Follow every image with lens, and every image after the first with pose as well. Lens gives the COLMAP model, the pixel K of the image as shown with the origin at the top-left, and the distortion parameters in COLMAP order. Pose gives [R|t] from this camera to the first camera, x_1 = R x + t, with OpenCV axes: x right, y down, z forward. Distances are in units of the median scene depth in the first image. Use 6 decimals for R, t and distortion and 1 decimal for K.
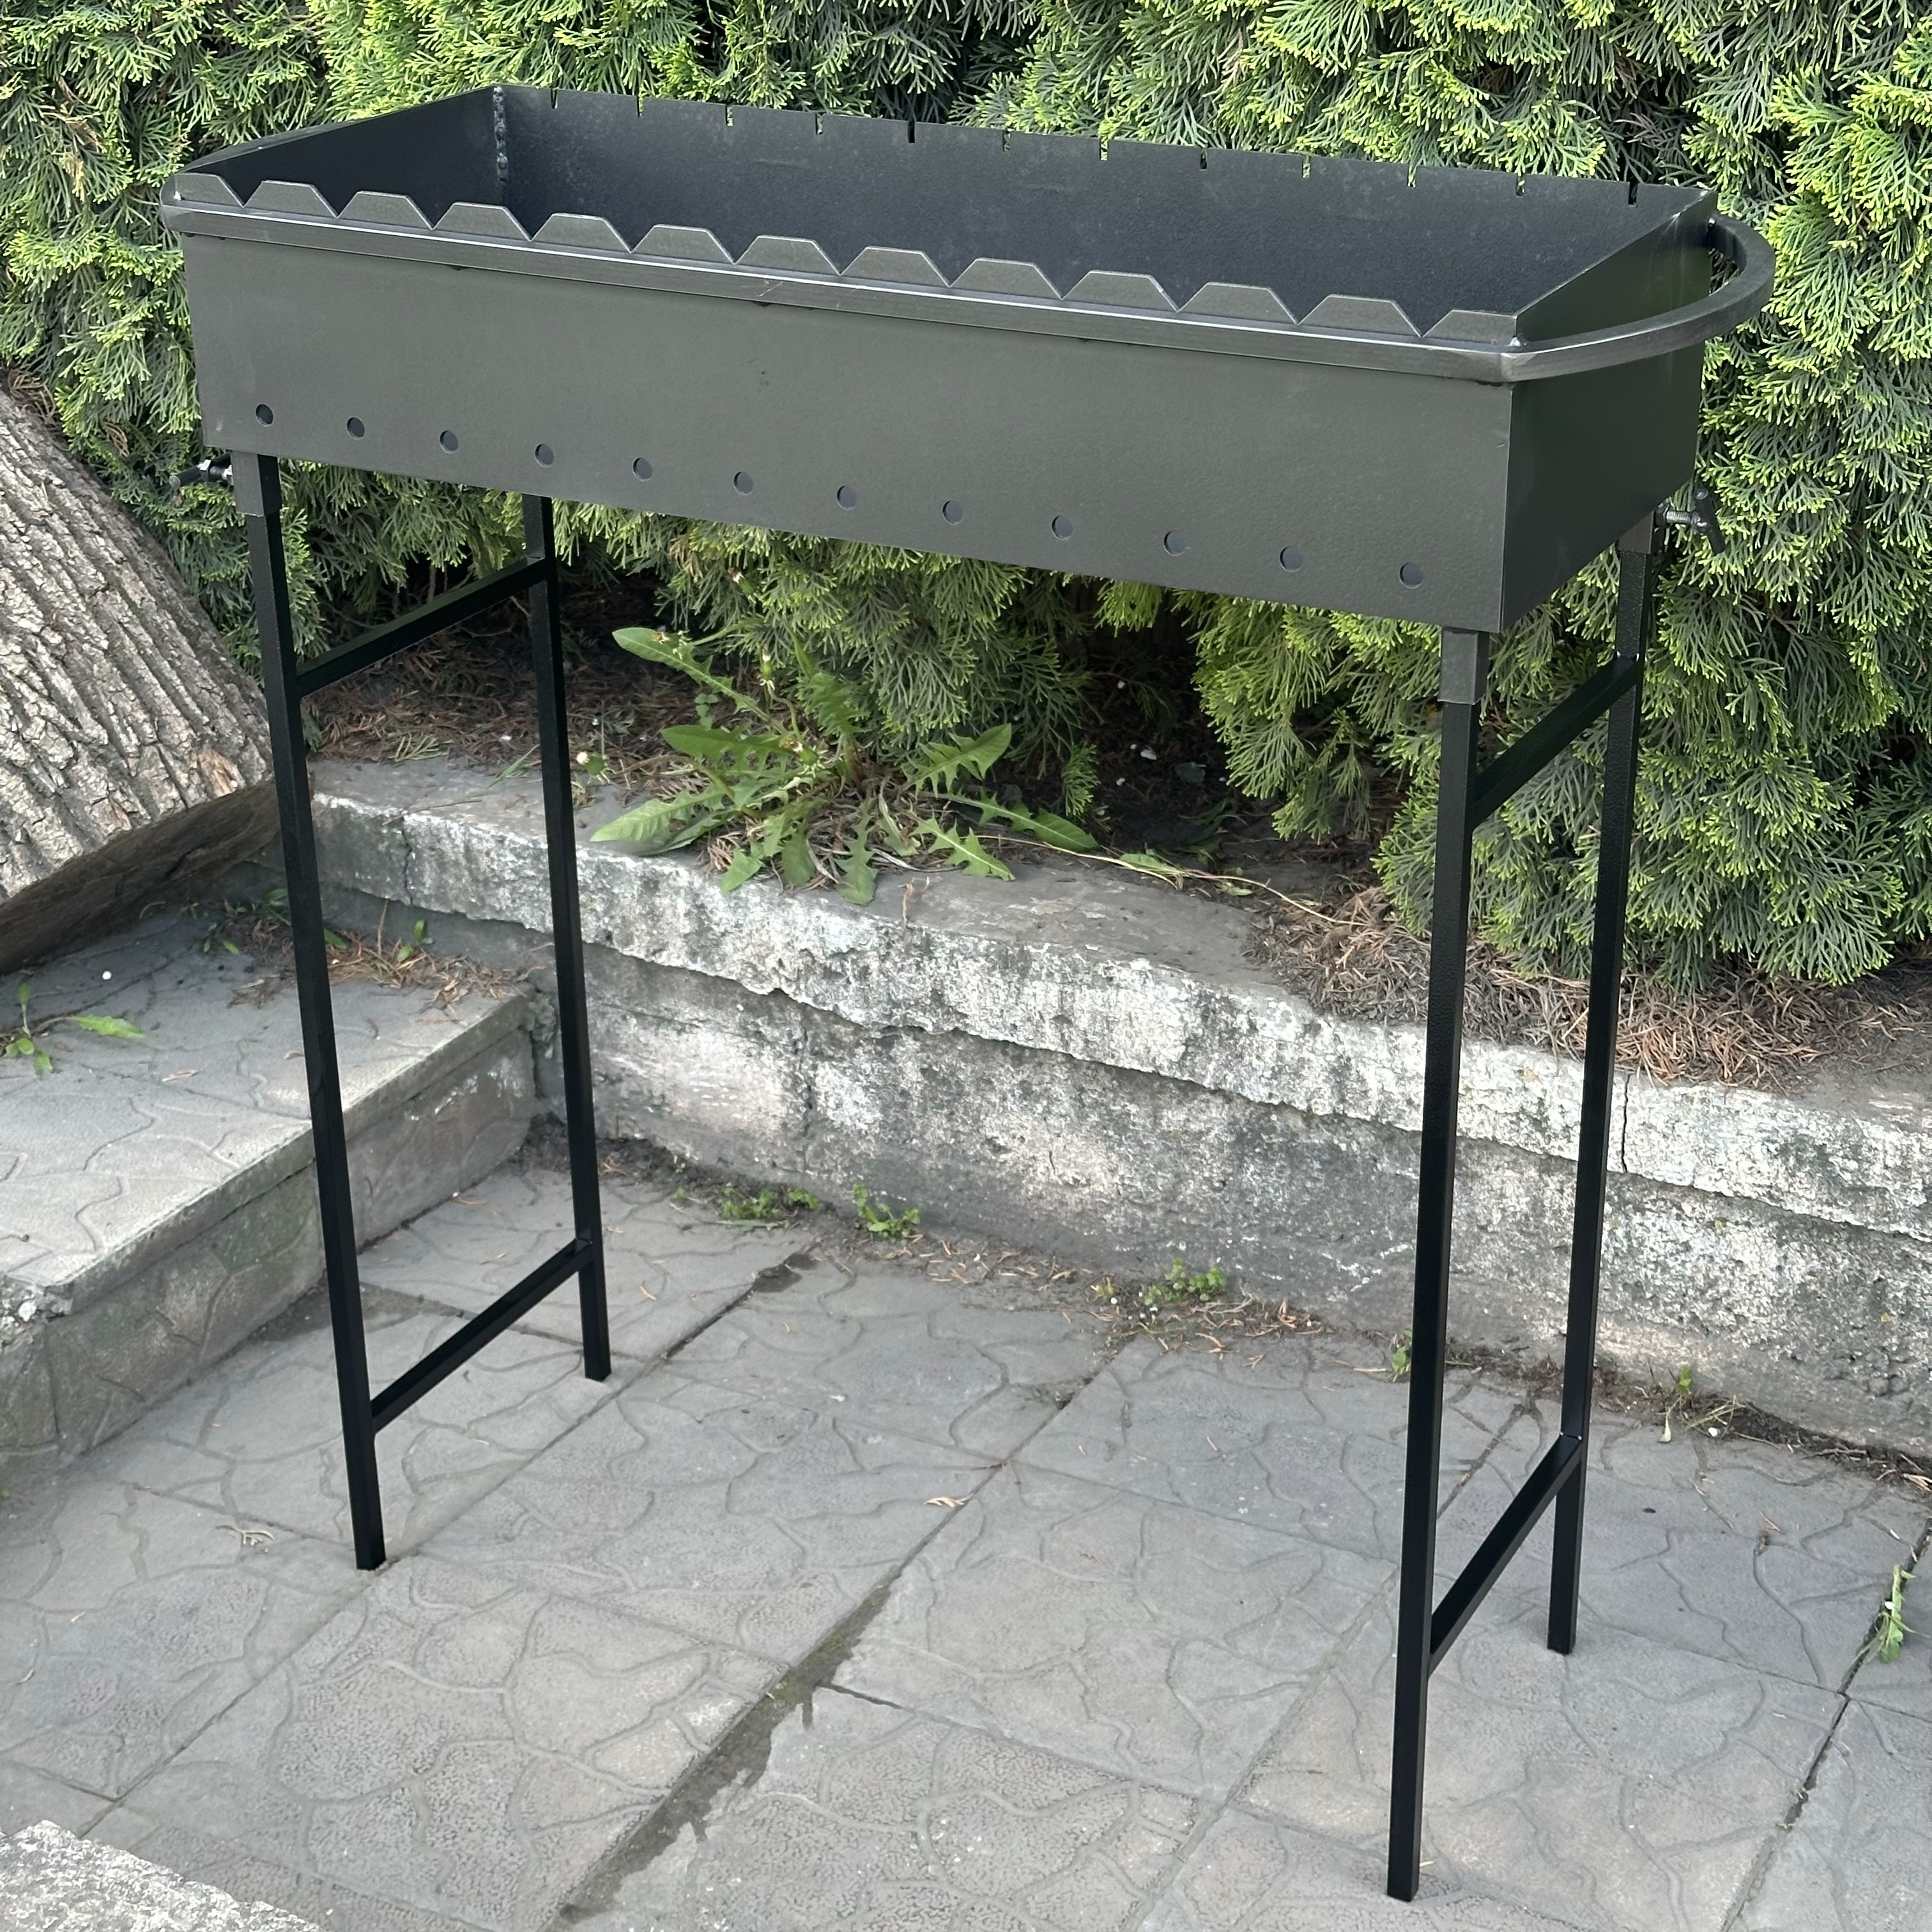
lens RADIAL K [[3514.2, 0, 978.8], [0, 3514.2, 959.5], [0, 0, 1]] dist [0.105238, 0.000000]
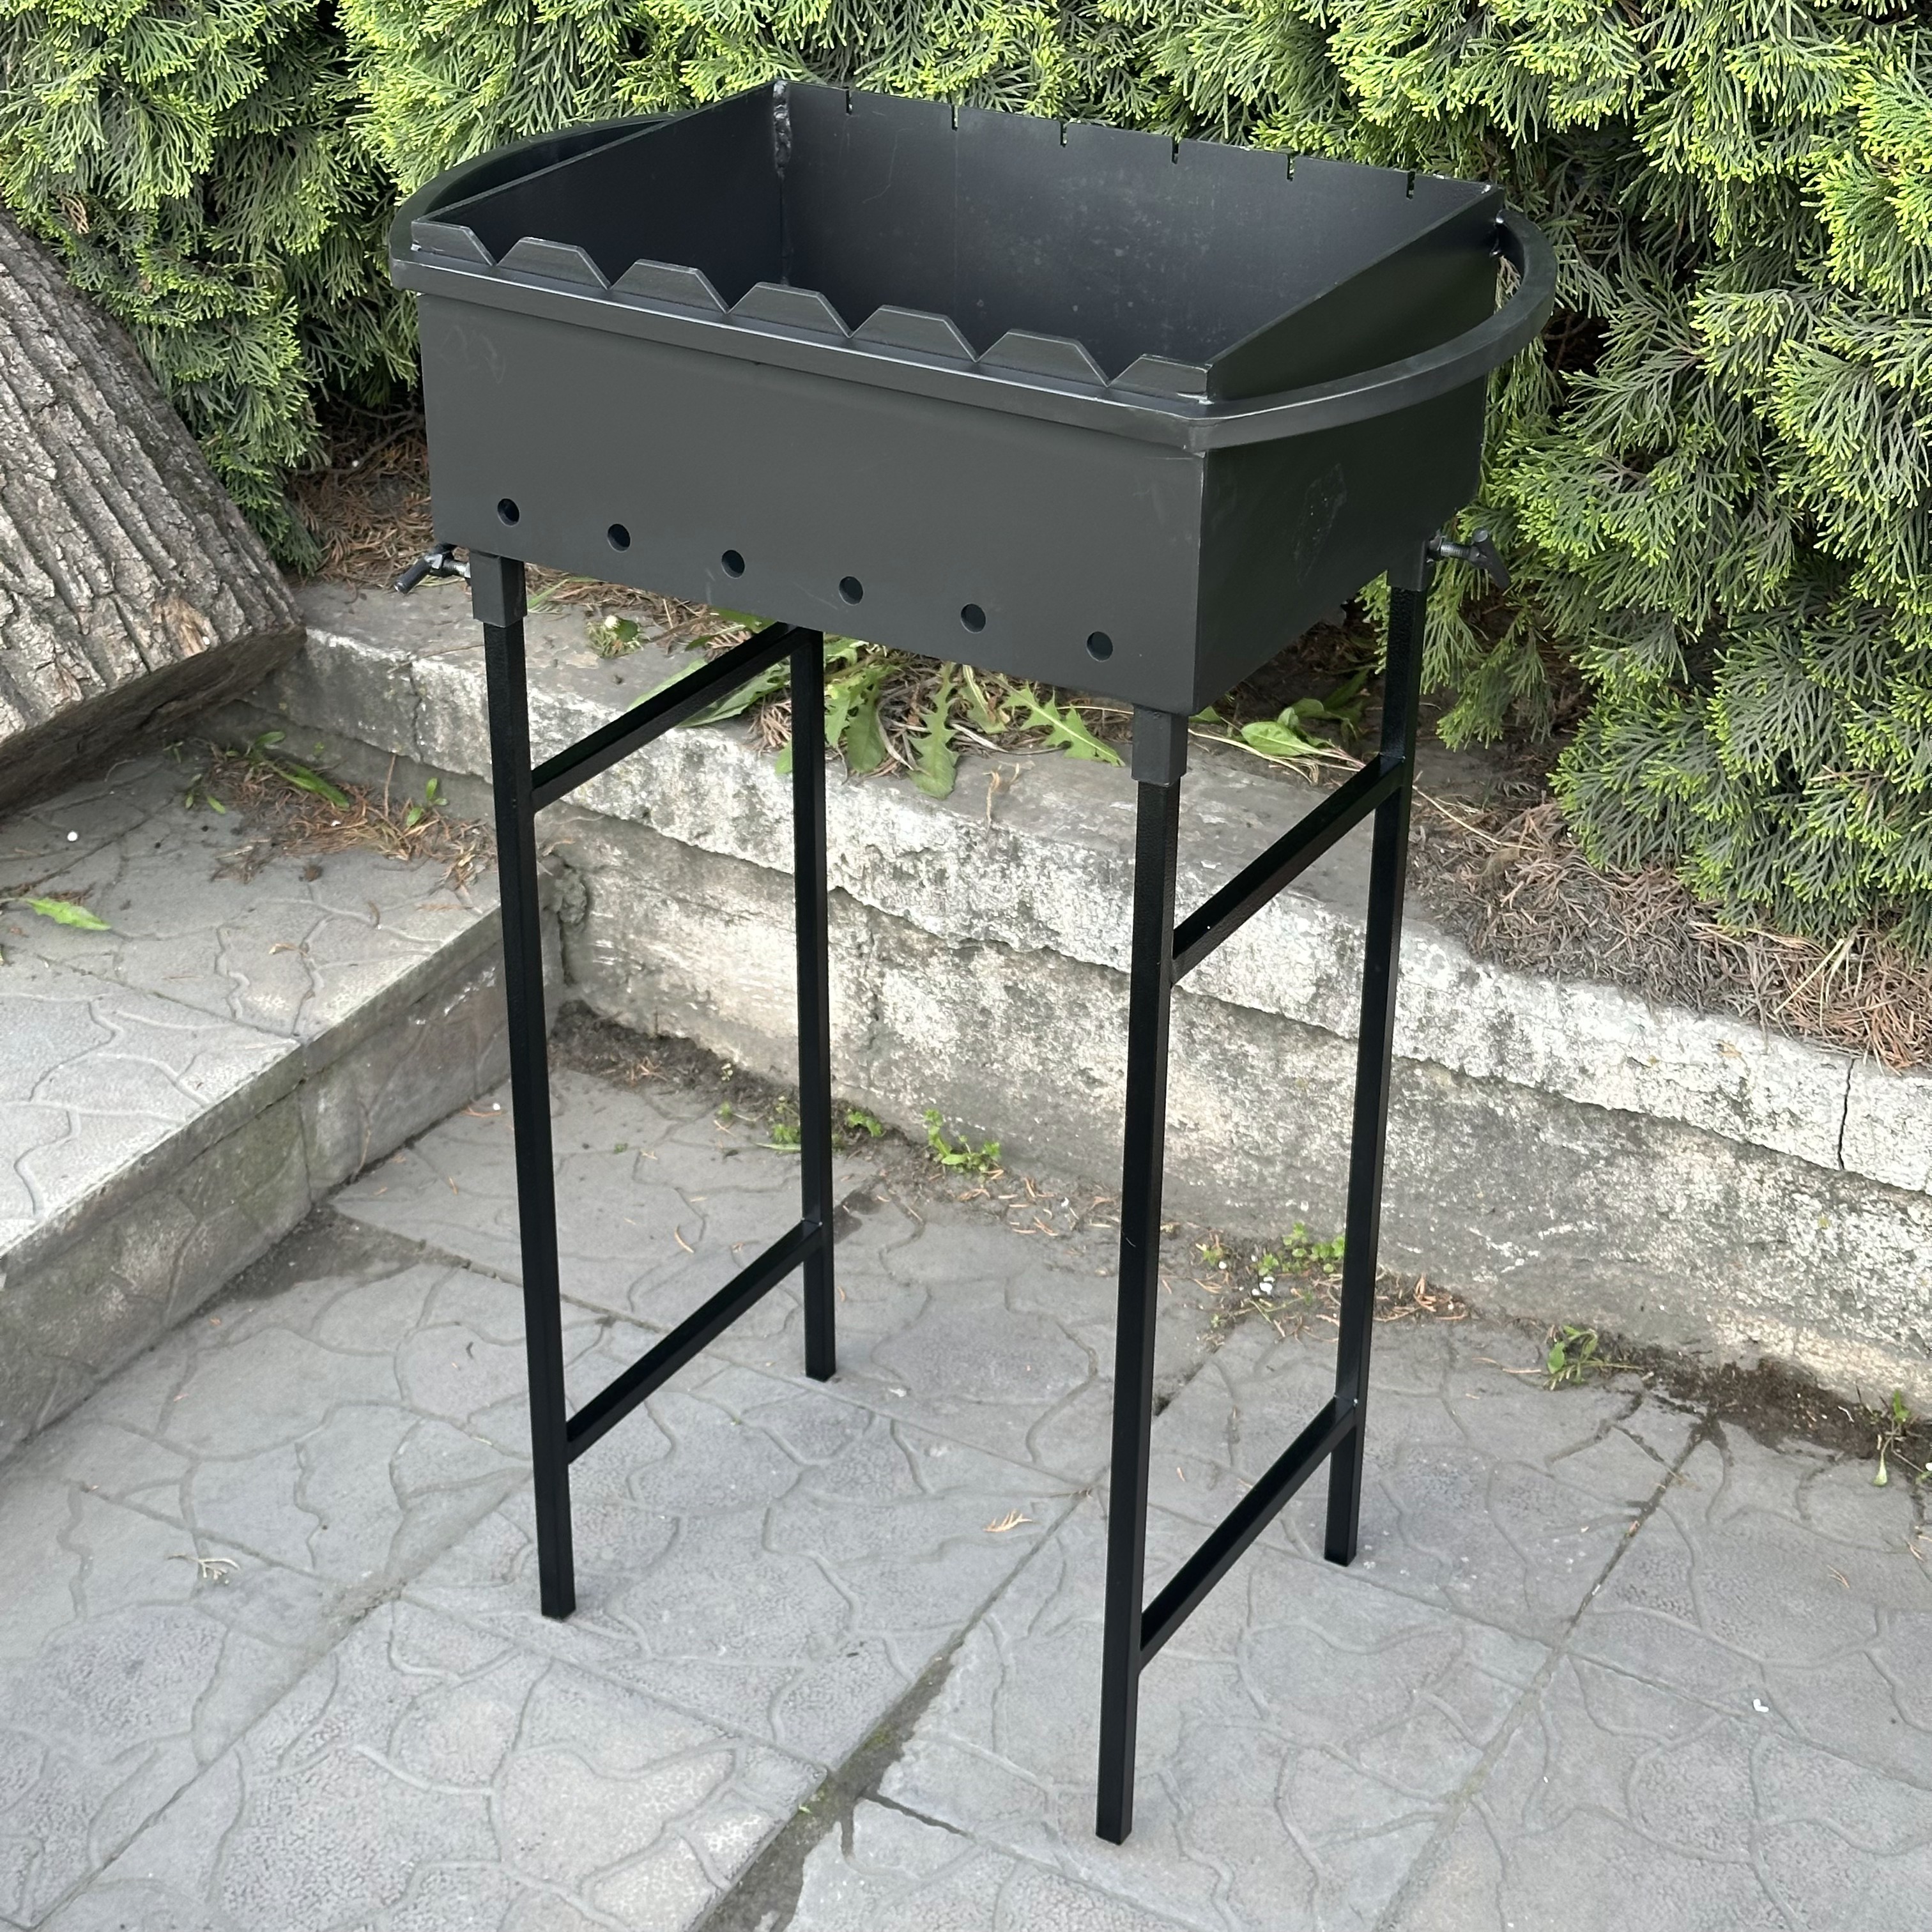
lens RADIAL K [[3514.2, 0, 951.2], [0, 3514.2, 975.2], [0, 0, 1]] dist [0.105238, 0.000000]
pose [[0.999048, 0.024324, -0.036212, 0.001570], [-0.019851, 0.992679, 0.119136, -0.077714], [0.038845, -0.118304, 0.992217, 0.157977]]
